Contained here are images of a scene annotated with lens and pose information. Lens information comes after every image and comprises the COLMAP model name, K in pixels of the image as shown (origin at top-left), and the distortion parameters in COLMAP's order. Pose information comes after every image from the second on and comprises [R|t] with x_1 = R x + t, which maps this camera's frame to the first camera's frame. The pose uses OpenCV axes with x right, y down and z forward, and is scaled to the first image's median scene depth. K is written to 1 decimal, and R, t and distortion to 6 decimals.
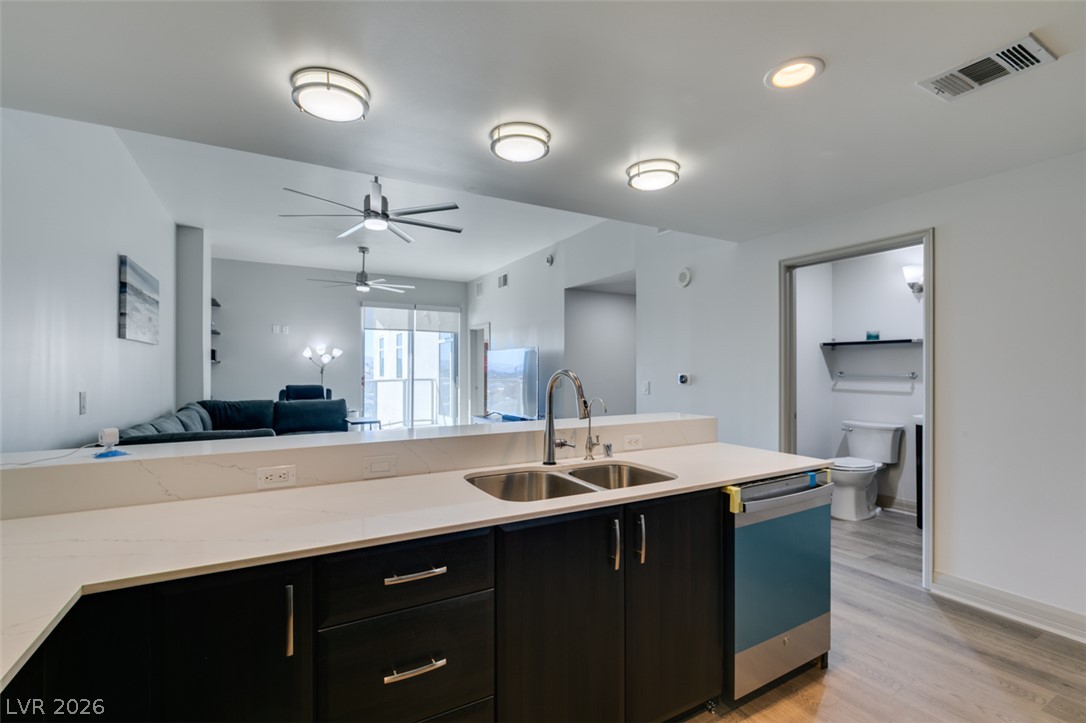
lens RADIAL K [[485.8, 0, 540.3], [0, 485.8, 367.7], [0, 0, 1]] dist [0.002747, -0.002322]
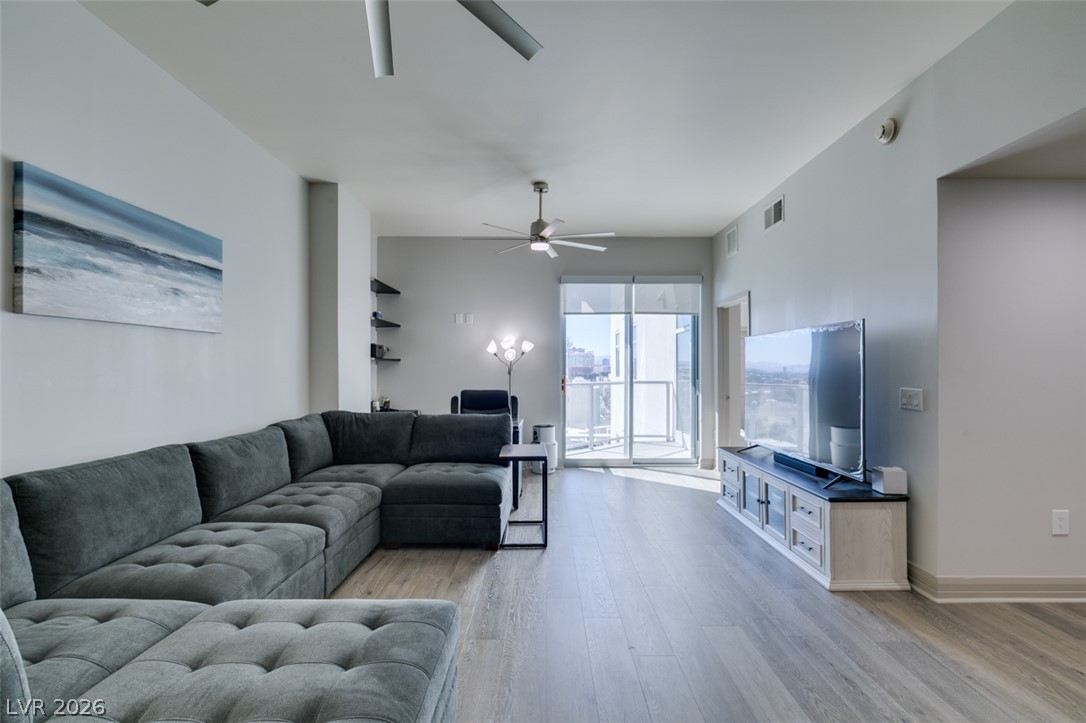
lens RADIAL K [[485.8, 0, 542.5], [0, 485.8, 365.8], [0, 0, 1]] dist [0.002747, -0.002322]
pose [[0.872220, -0.003301, -0.489102, -0.037339], [0.002473, 0.999994, -0.002338, 0.000791], [0.489107, 0.000829, 0.872223, 0.393779]]
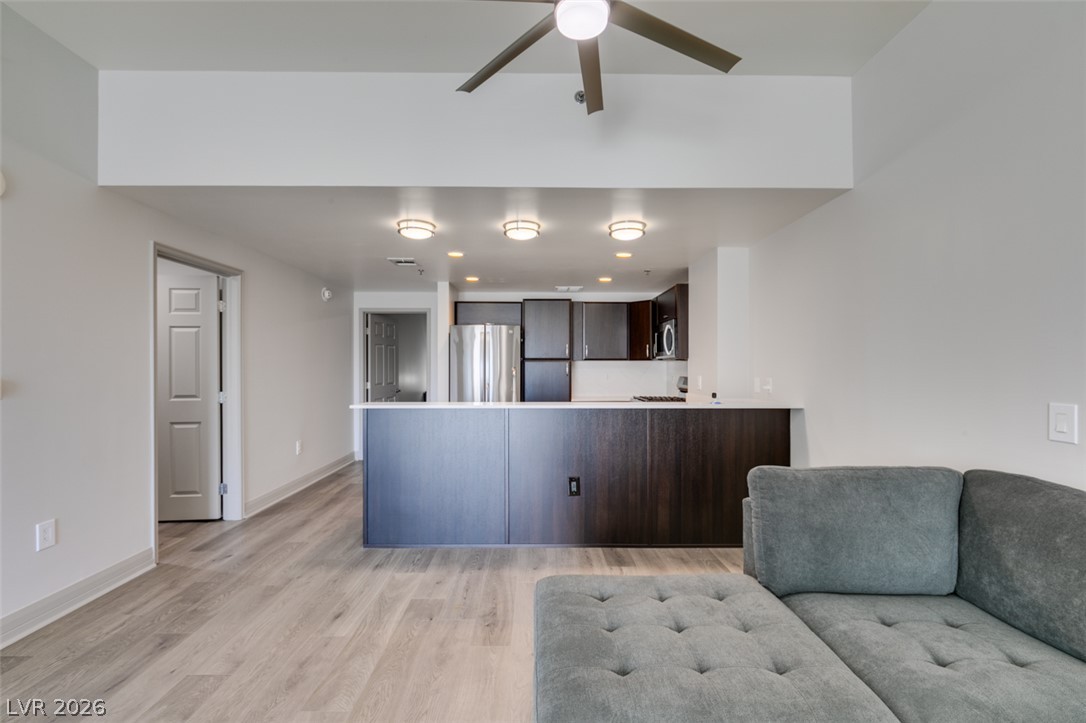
lens RADIAL K [[485.8, 0, 541.3], [0, 485.8, 364.8], [0, 0, 1]] dist [0.002747, -0.002322]
pose [[-0.879542, 0.003585, 0.475808, -0.258045], [0.000863, 0.999982, -0.005940, 0.001998], [-0.475821, -0.004814, -0.879529, 0.706147]]
